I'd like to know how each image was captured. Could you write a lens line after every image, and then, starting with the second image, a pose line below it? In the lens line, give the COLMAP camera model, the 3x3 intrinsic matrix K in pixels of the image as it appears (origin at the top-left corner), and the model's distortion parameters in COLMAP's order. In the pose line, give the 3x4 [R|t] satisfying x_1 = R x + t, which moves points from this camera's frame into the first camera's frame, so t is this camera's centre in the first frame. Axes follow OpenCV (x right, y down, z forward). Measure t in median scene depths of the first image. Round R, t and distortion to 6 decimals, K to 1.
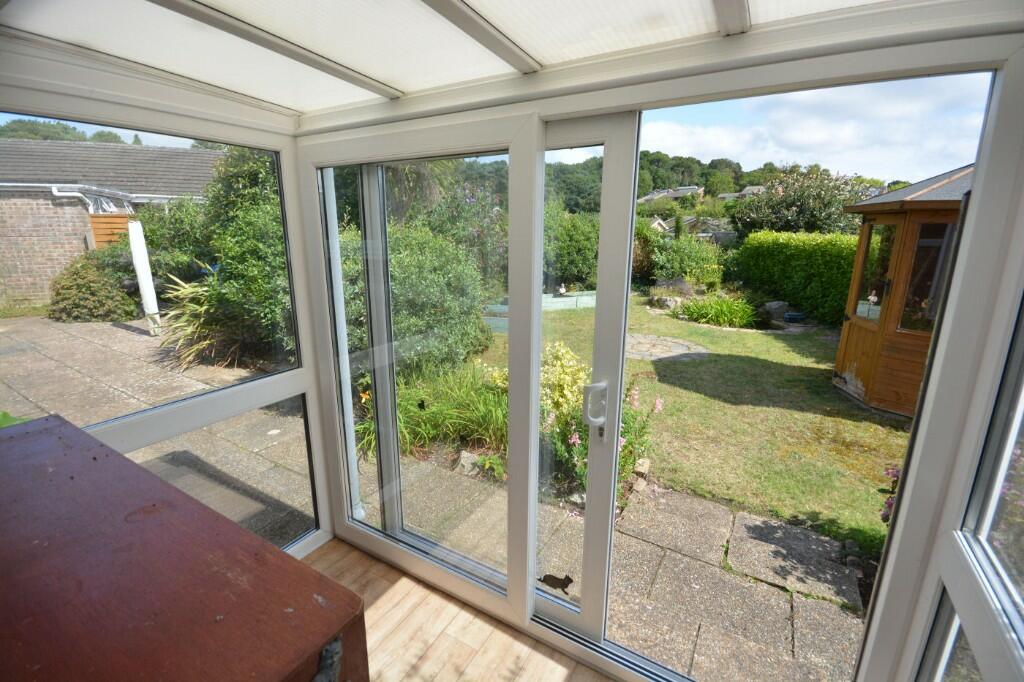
lens RADIAL K [[455.9, 0, 508.3], [0, 455.9, 344.2], [0, 0, 1]] dist [-0.001606, -0.000416]
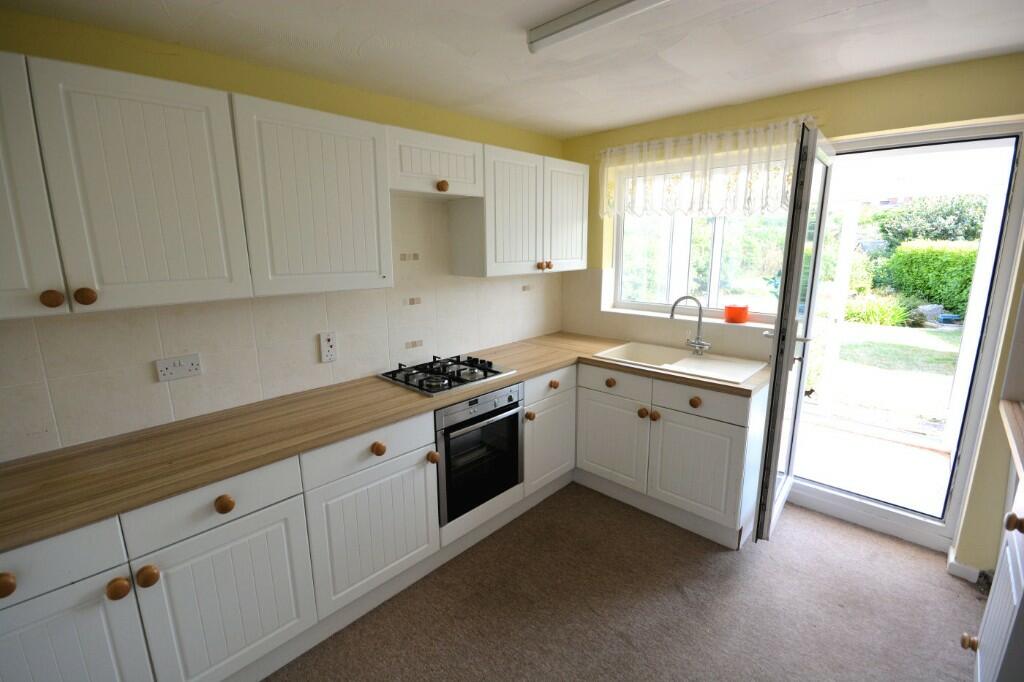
lens RADIAL K [[455.9, 0, 514.4], [0, 455.9, 336.4], [0, 0, 1]] dist [-0.001606, -0.000416]
pose [[0.975950, 0.026167, -0.216418, -0.128763], [-0.035352, 0.998626, -0.038677, 0.054329], [0.215108, 0.045398, 0.975534, -0.242956]]
